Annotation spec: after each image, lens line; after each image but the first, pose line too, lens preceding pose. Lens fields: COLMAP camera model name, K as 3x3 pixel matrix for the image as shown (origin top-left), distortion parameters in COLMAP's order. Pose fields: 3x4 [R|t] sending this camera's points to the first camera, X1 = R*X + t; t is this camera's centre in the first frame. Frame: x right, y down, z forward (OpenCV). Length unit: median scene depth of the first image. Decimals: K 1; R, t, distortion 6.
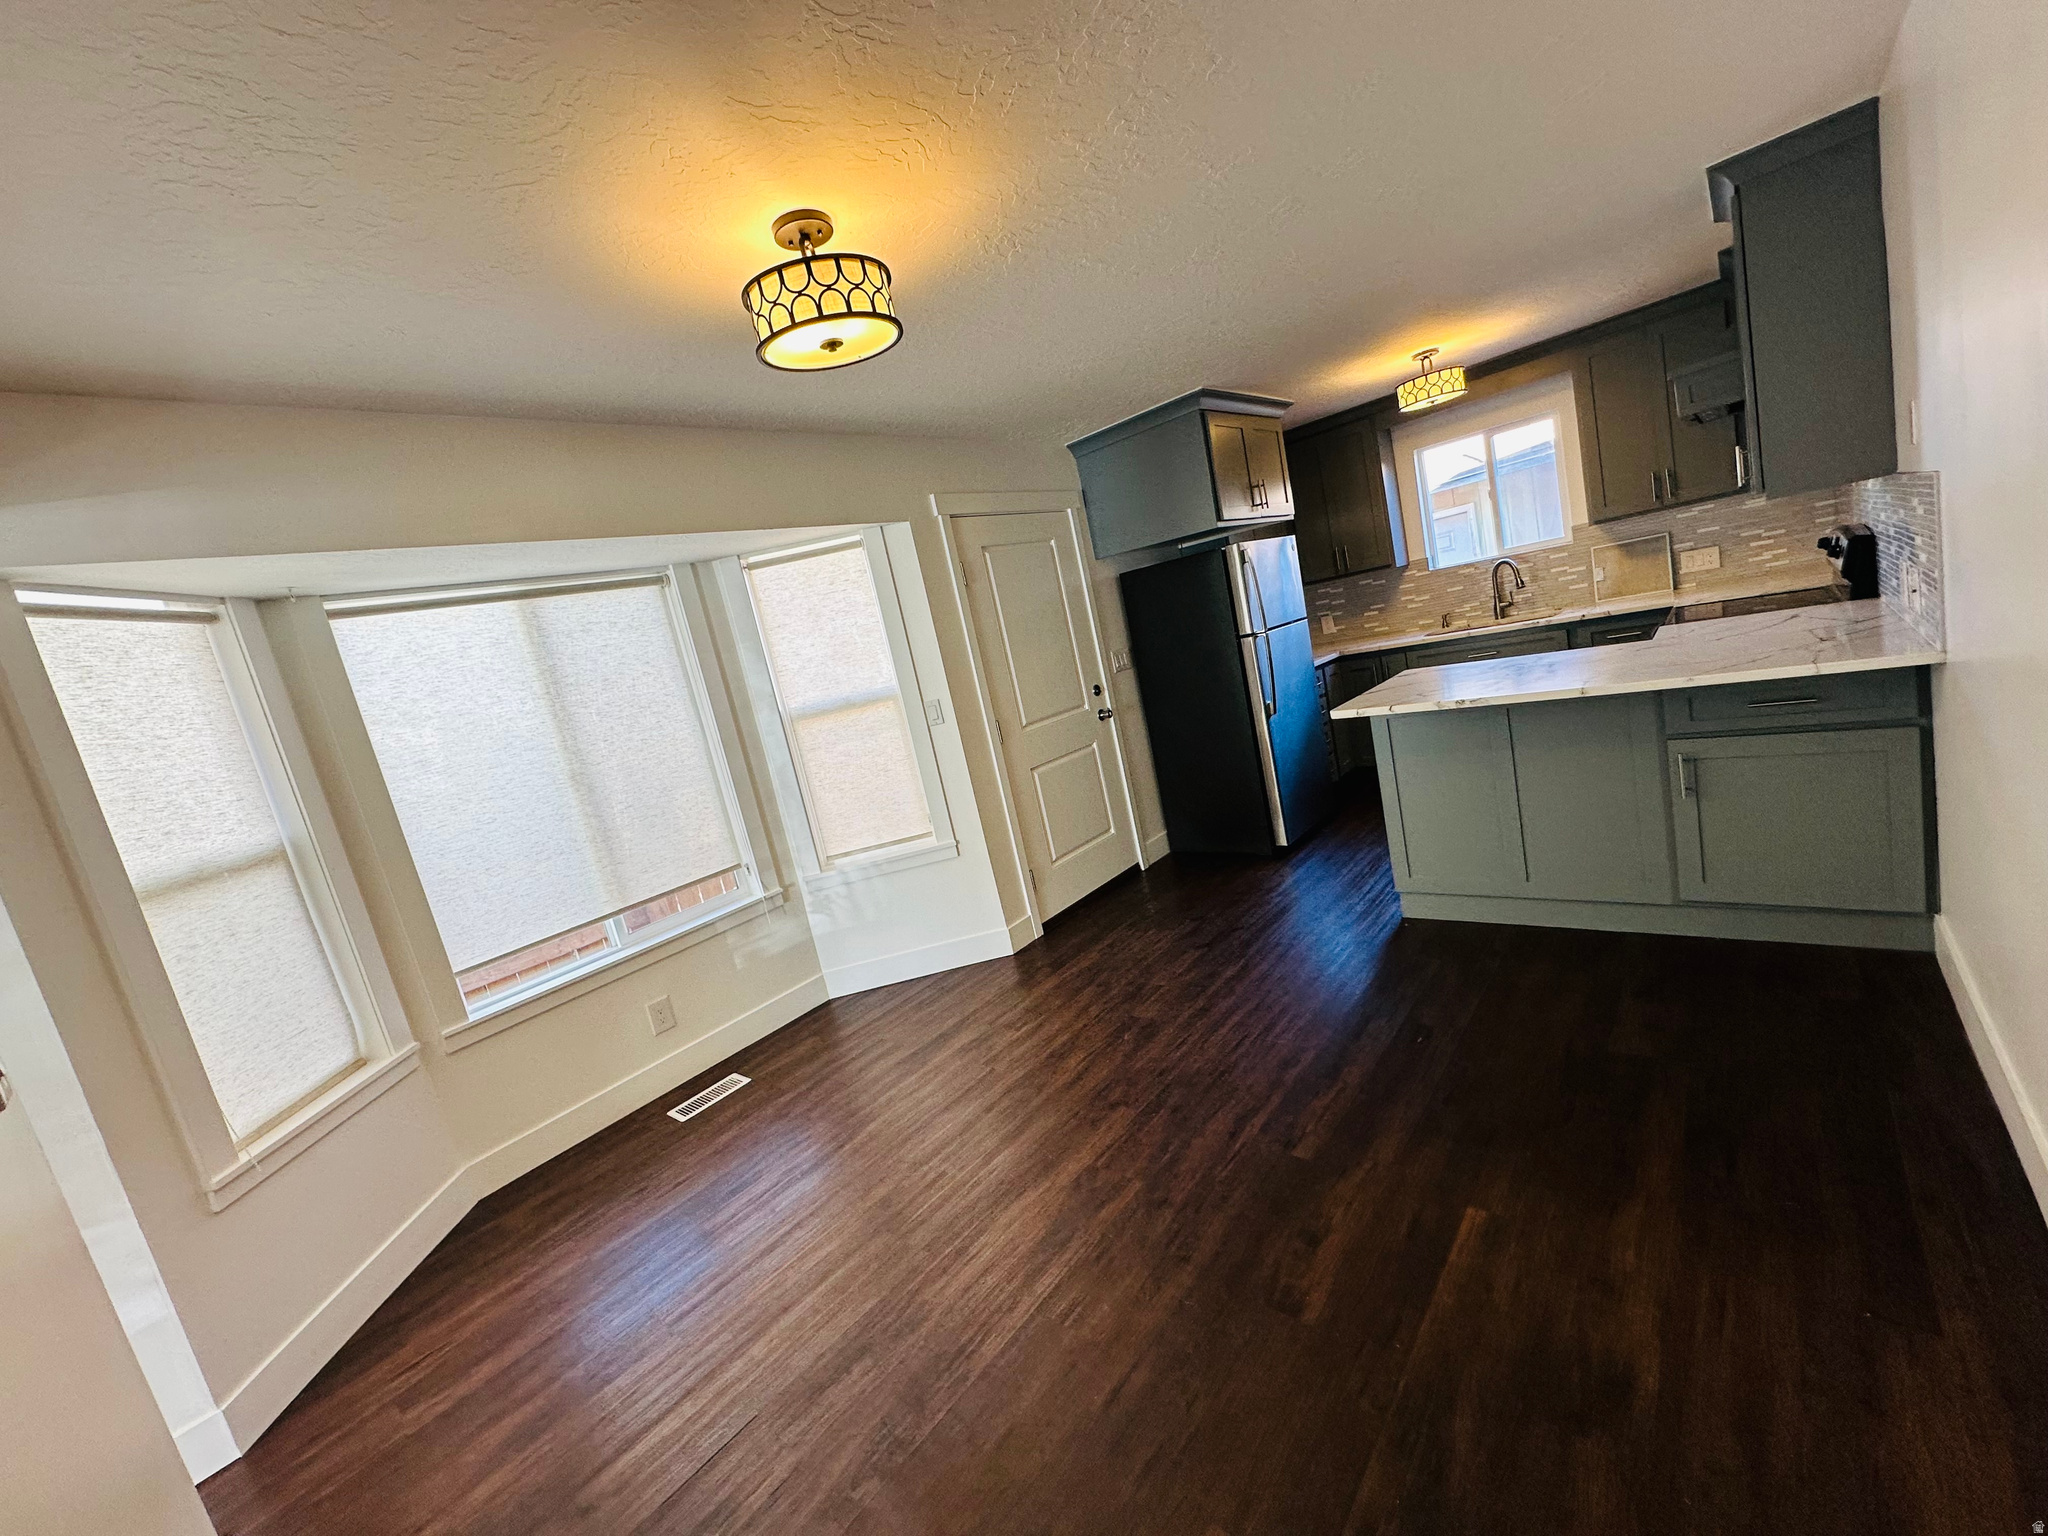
lens RADIAL K [[816.3, 0, 1024.4], [0, 816.3, 770.8], [0, 0, 1]] dist [-0.004233, 0.000680]
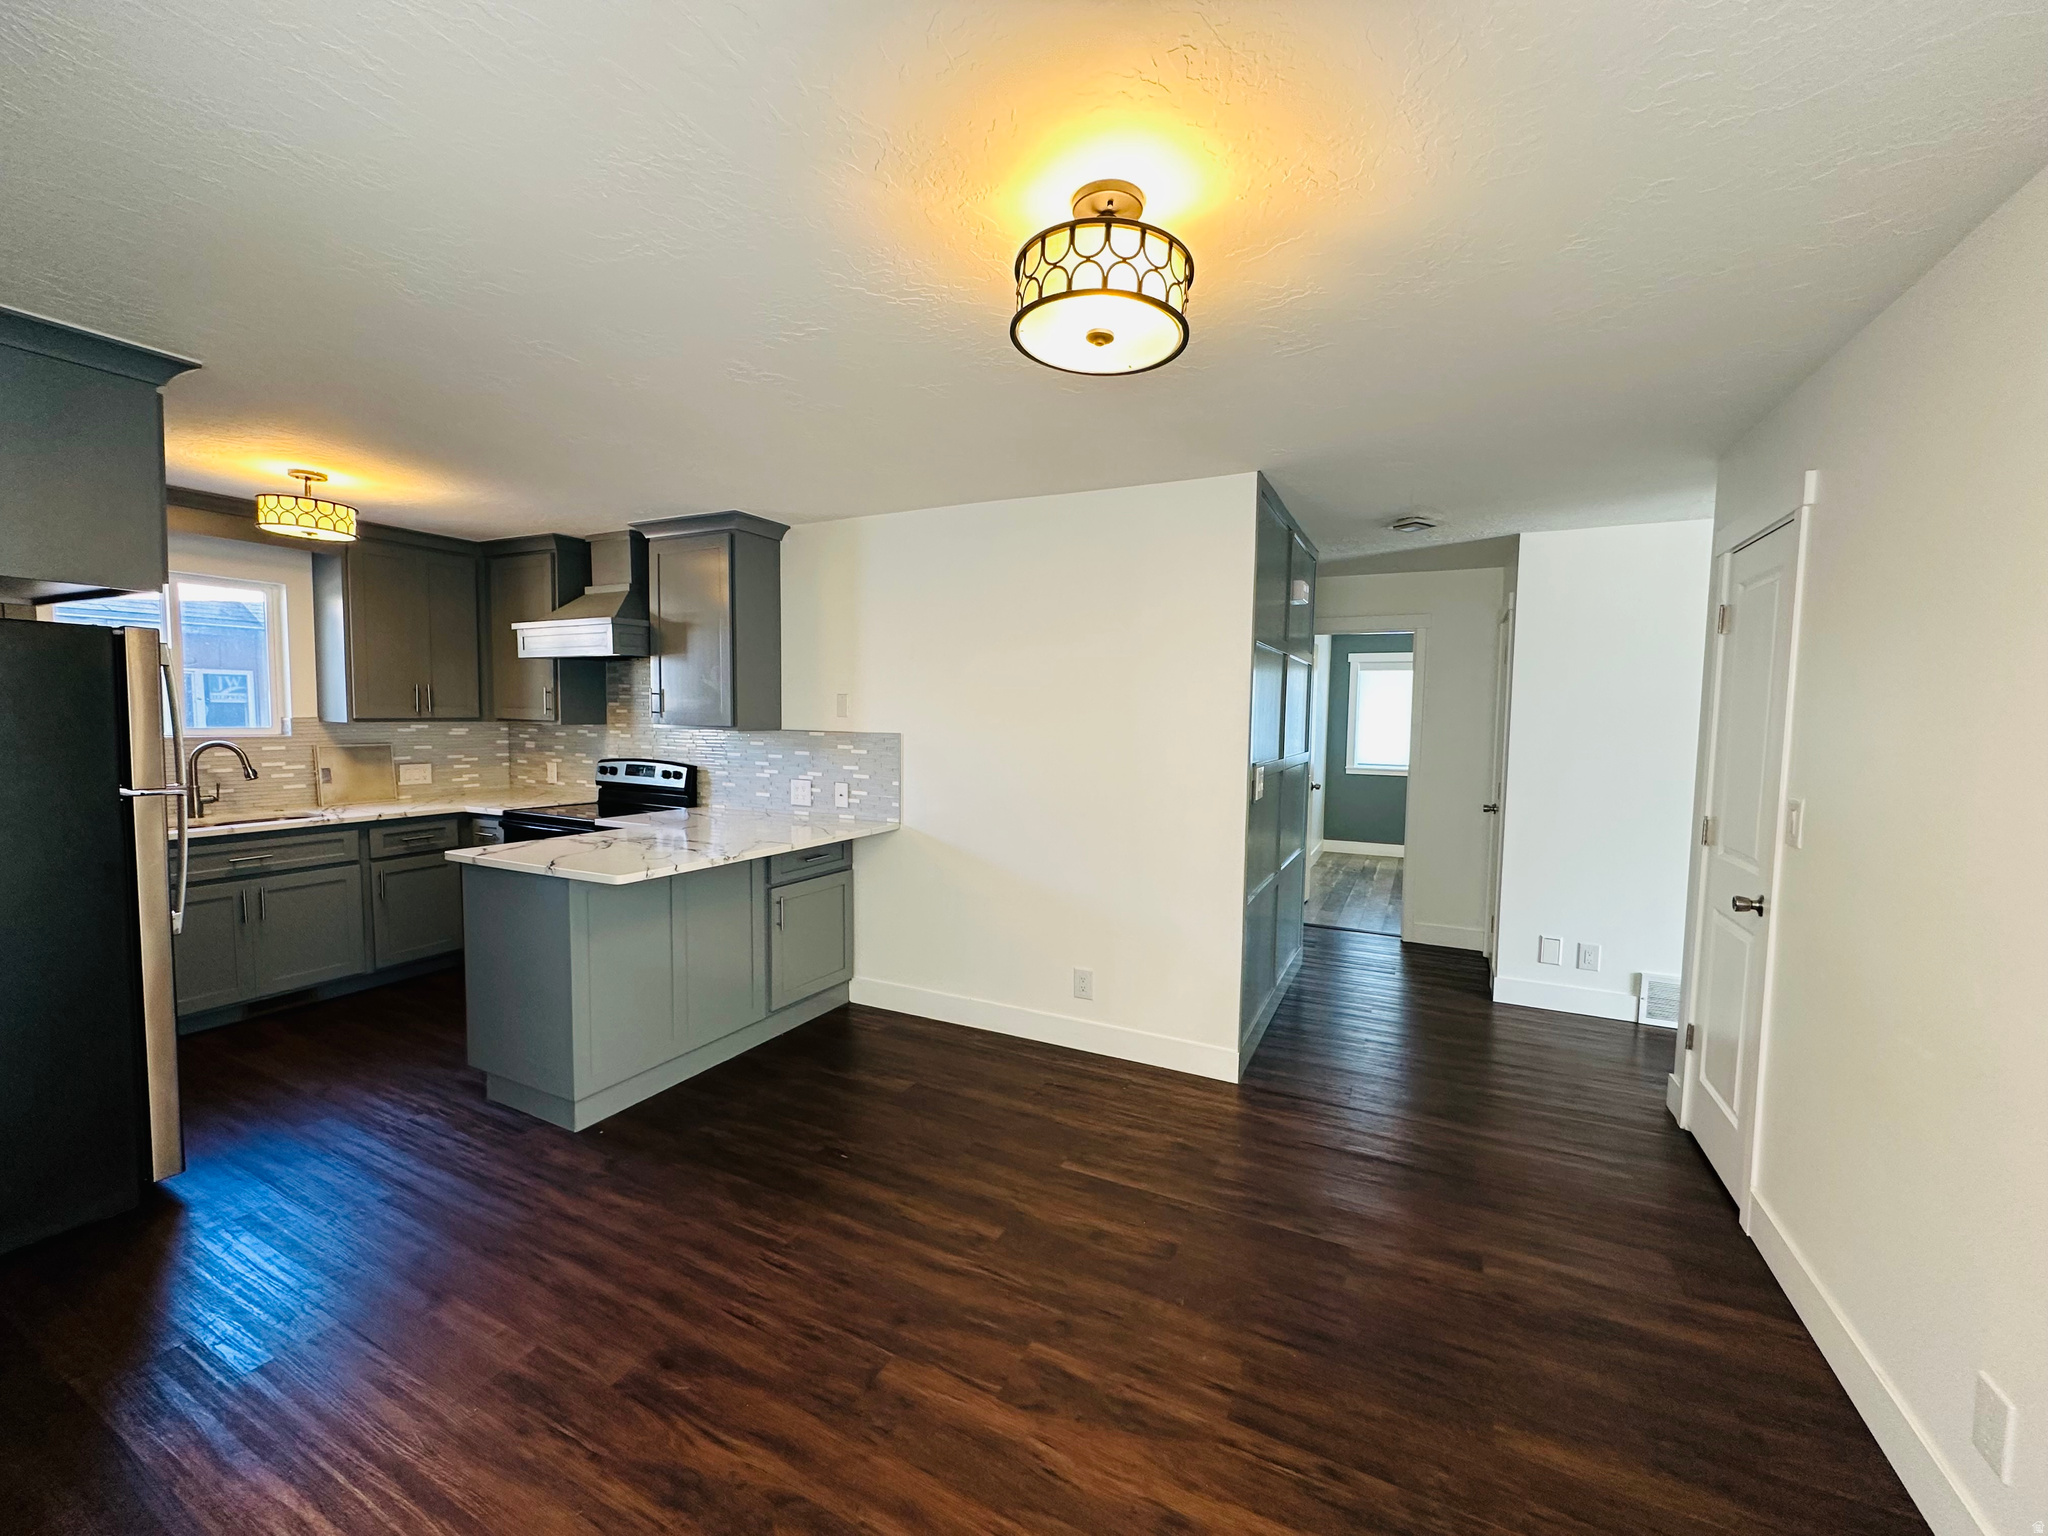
lens RADIAL K [[816.3, 0, 1023.8], [0, 816.3, 765.1], [0, 0, 1]] dist [-0.004233, 0.000680]
pose [[-0.244343, 0.148680, 0.958223, -0.376902], [0.194945, 0.975532, -0.101656, -0.010565], [-0.949891, 0.161962, -0.267349, 0.539185]]
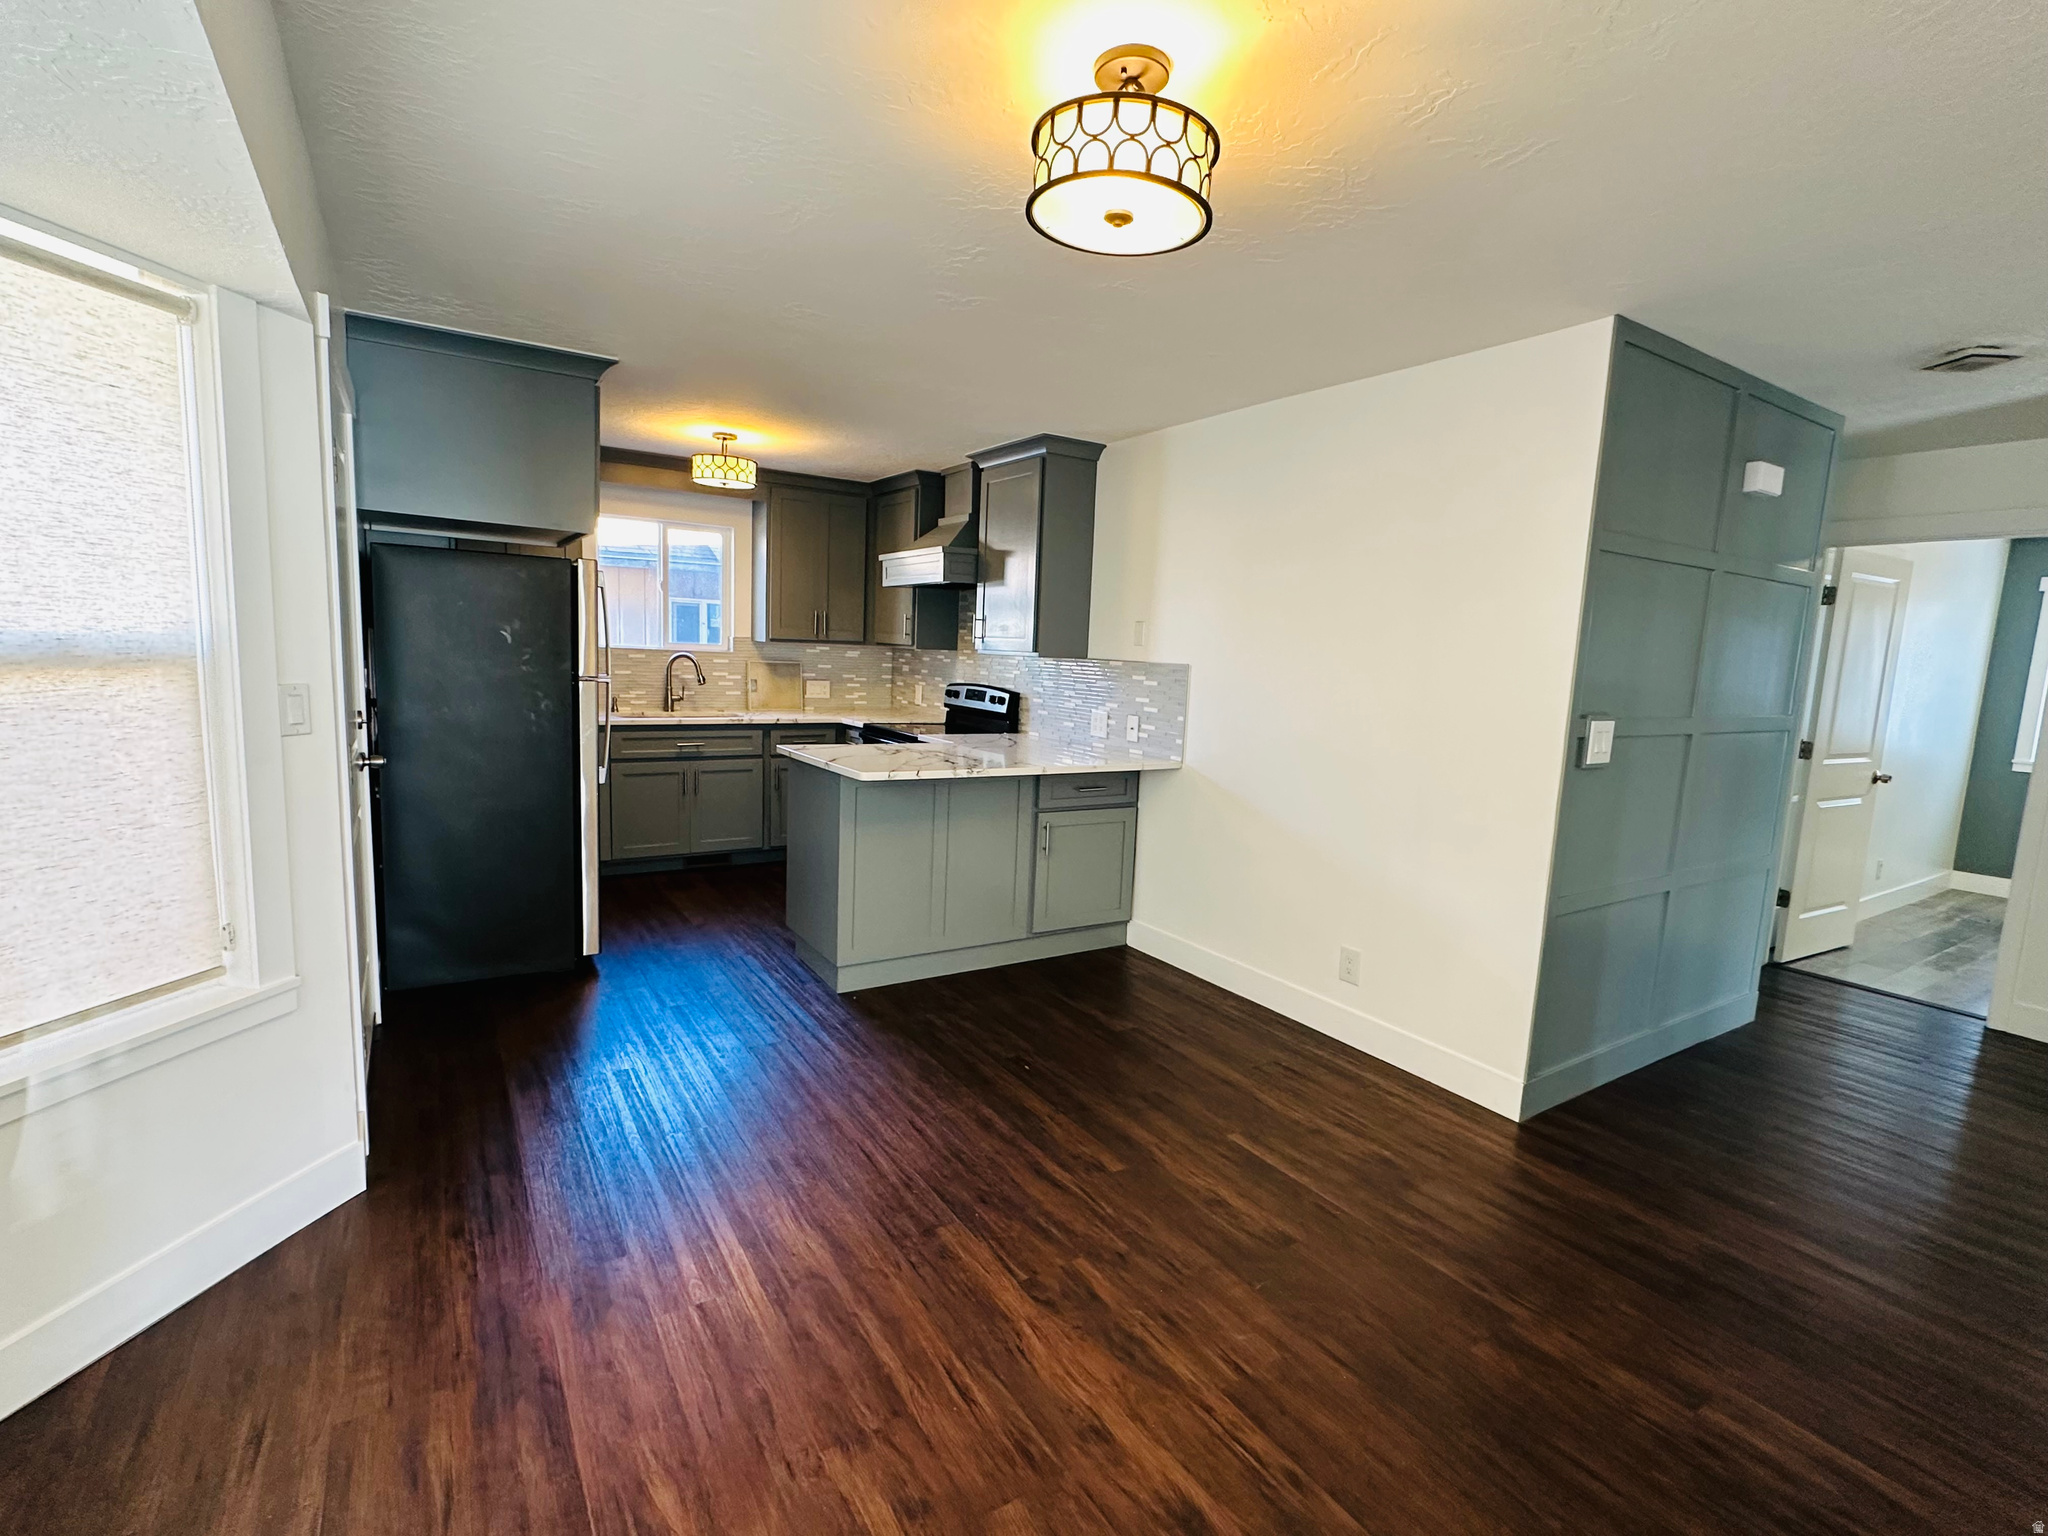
lens RADIAL K [[935.6, 0, 1024.2], [0, 935.6, 768.8], [0, 0, 1]] dist [-0.002228, -0.000942]
pose [[0.265791, 0.100435, 0.958785, -0.426767], [0.054081, 0.991439, -0.118848, 0.043330], [-0.962513, 0.083441, 0.258084, 0.353998]]
